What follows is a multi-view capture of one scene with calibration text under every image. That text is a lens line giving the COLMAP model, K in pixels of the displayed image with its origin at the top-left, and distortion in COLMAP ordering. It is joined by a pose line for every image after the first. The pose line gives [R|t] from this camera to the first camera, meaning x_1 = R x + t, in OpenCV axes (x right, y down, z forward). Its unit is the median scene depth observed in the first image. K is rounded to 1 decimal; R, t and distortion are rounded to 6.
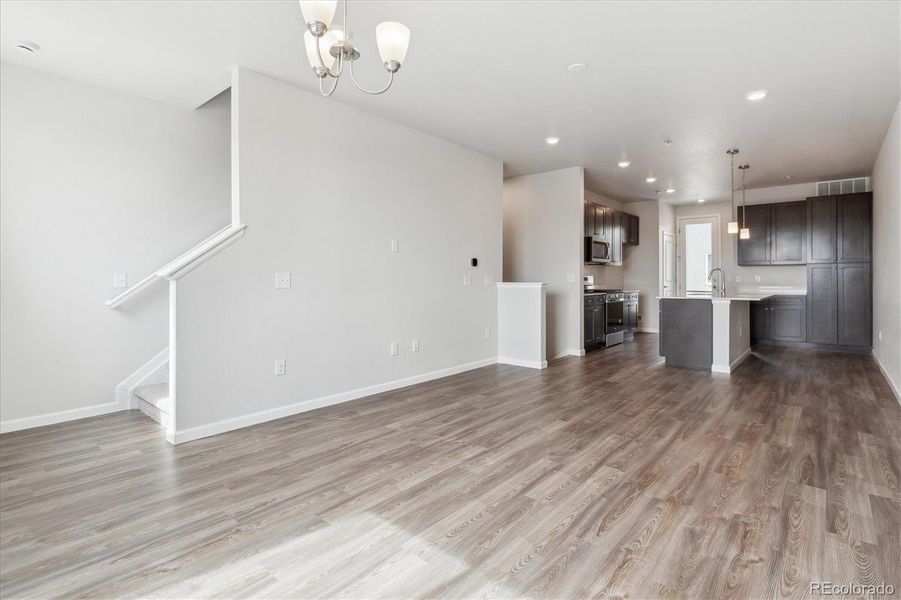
lens RADIAL K [[454.0, 0, 451.0], [0, 454.0, 277.2], [0, 0, 1]] dist [-0.013175, 0.000046]
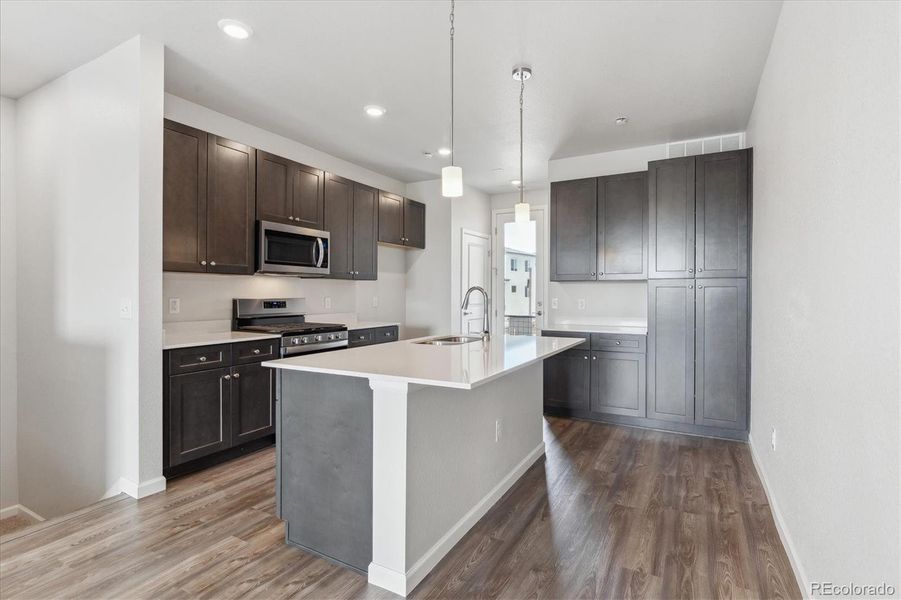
lens RADIAL K [[447.9, 0, 450.5], [0, 447.9, 300.0], [0, 0, 1]] dist [-0.003293, -0.000482]
pose [[0.979786, 0.000348, 0.200050, 0.407980], [-0.003602, 0.999867, 0.015902, -0.010983], [-0.200018, -0.016301, 0.979657, 0.467247]]
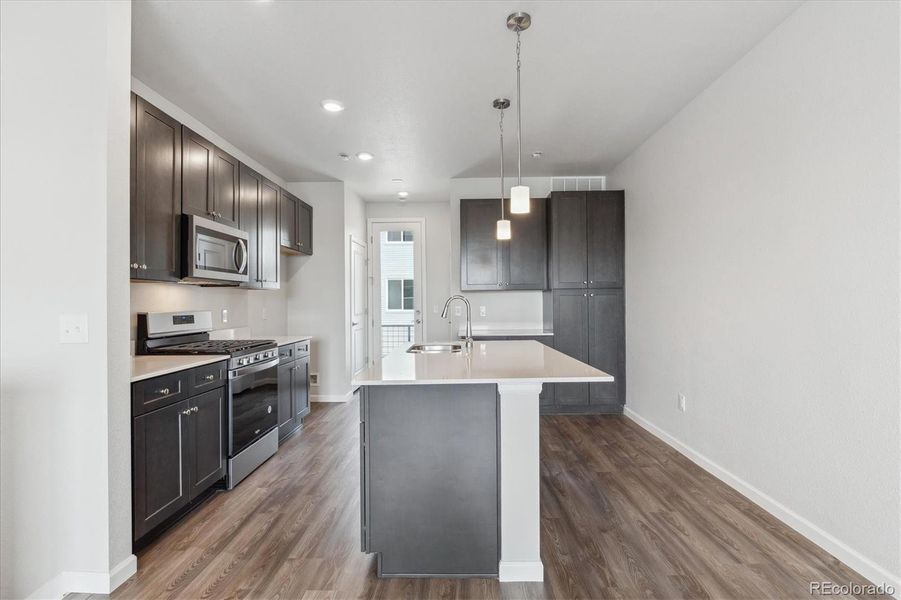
lens RADIAL K [[451.9, 0, 465.4], [0, 451.9, 303.5], [0, 0, 1]] dist [-0.001898, -0.000468]
pose [[0.760878, -0.008513, 0.648839, 0.231791], [0.008322, 0.999960, 0.003360, -0.010580], [-0.648841, 0.002843, 0.760919, 0.532225]]
